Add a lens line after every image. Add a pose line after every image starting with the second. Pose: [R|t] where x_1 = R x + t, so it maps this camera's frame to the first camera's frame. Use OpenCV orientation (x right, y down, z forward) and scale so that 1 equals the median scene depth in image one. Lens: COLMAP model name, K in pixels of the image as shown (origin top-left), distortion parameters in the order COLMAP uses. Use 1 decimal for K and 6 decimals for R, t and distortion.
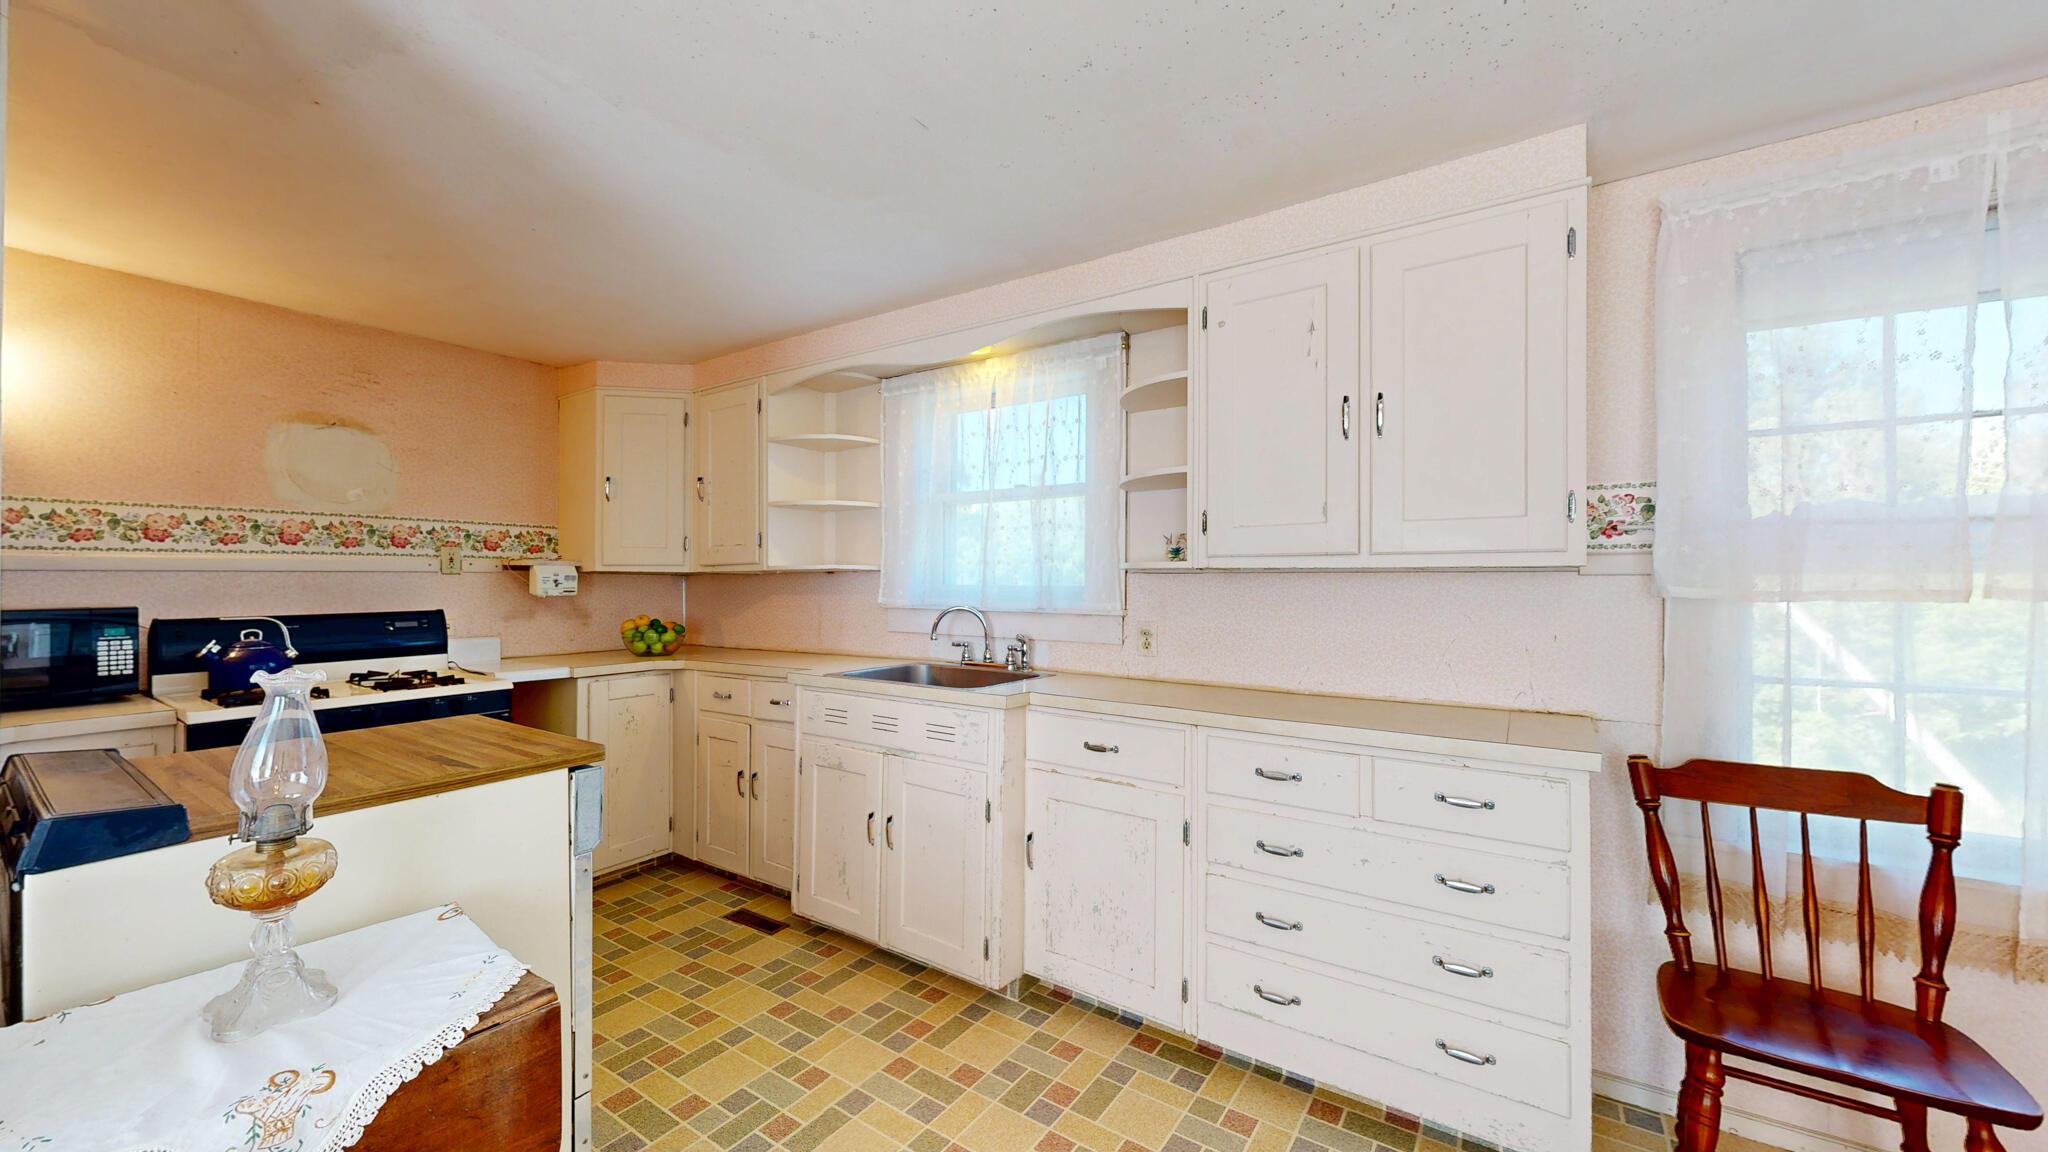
lens RADIAL K [[753.3, 0, 1027.7], [0, 753.3, 580.1], [0, 0, 1]] dist [0.001449, 0.000014]
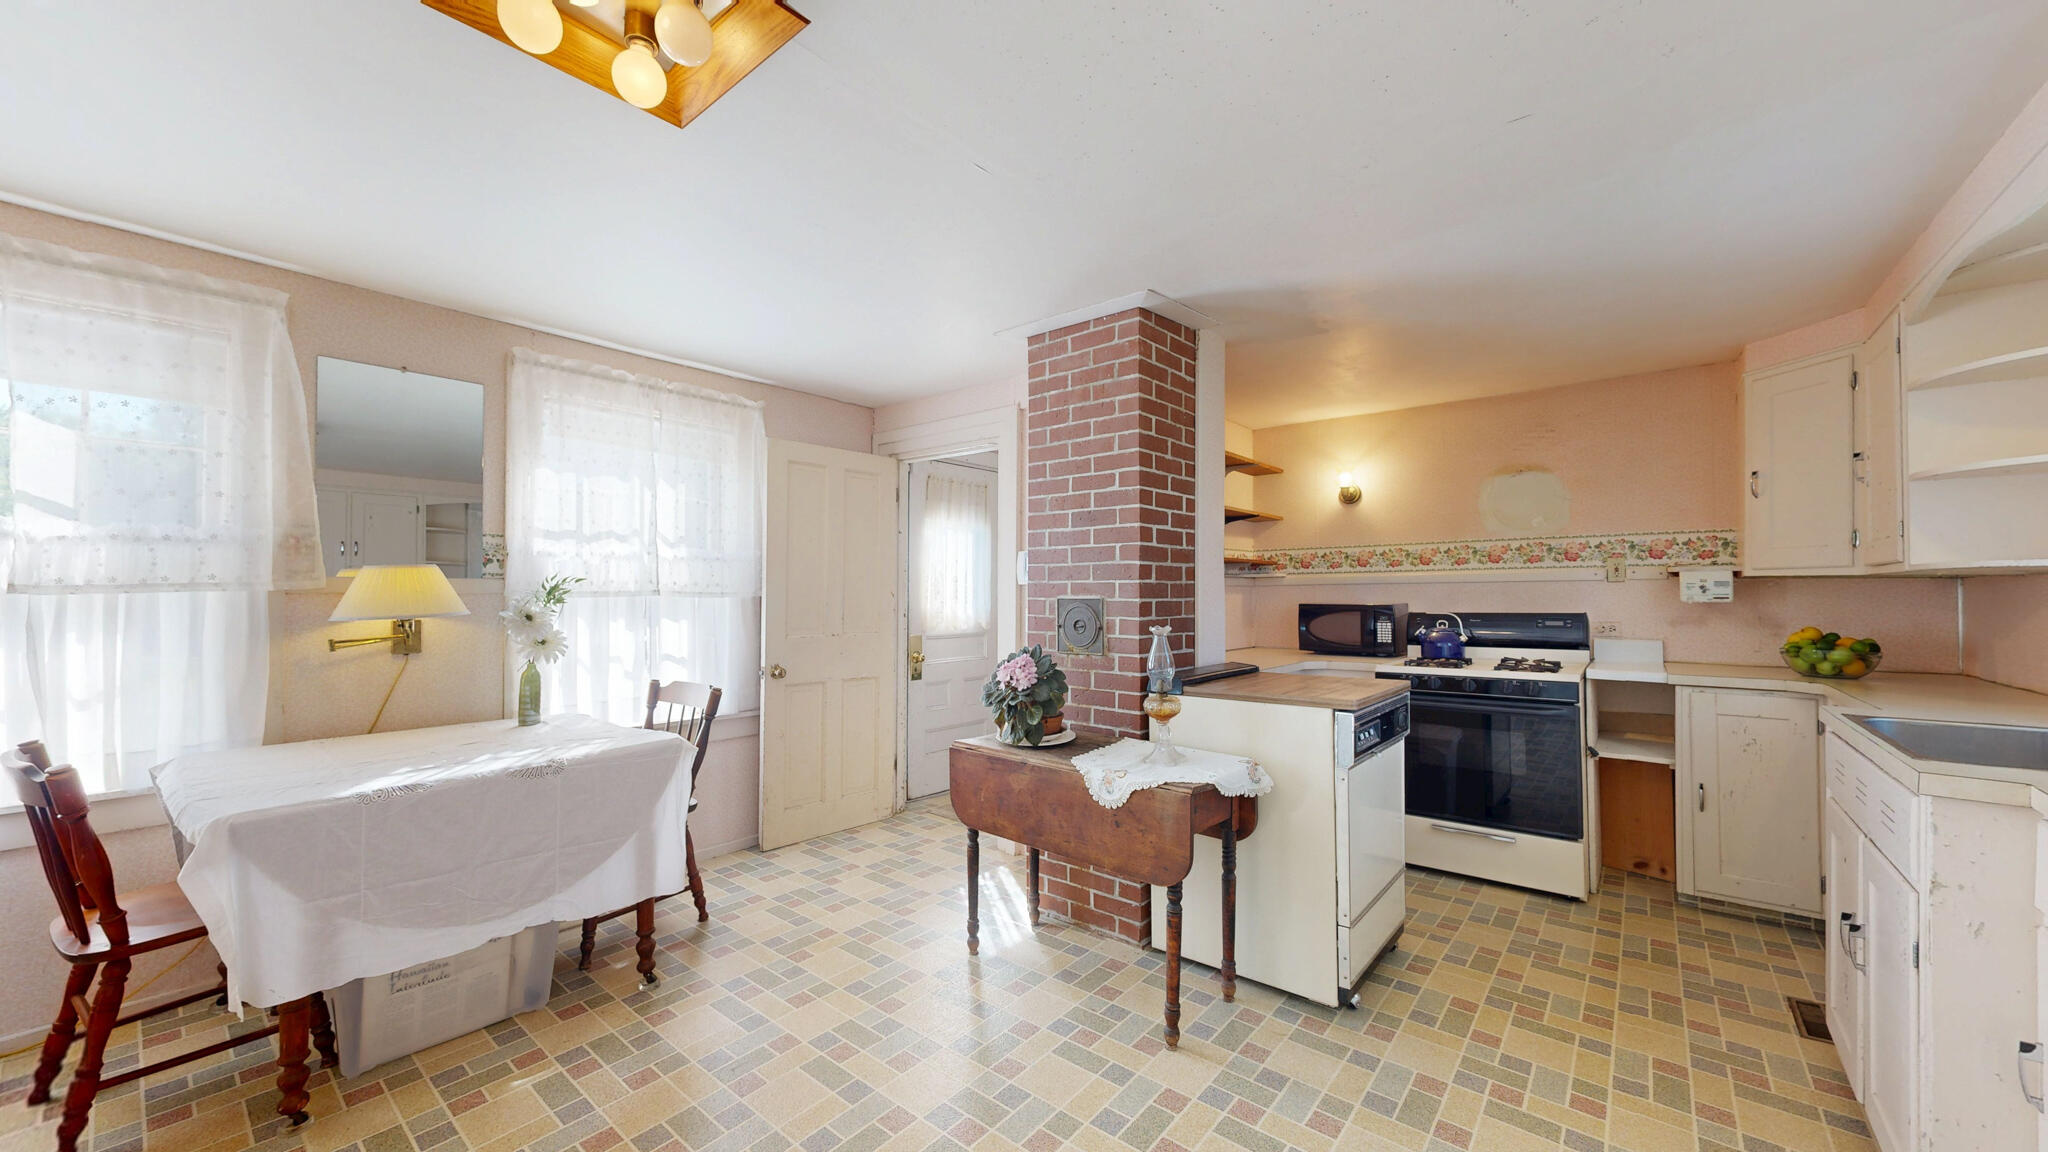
lens RADIAL K [[753.3, 0, 1027.7], [0, 753.3, 580.1], [0, 0, 1]] dist [0.001449, 0.000014]
pose [[-0.089536, -0.017239, -0.995834, 0.405830], [0.006402, 0.999820, -0.017883, 0.003715], [0.995963, -0.007976, -0.089409, 0.209974]]
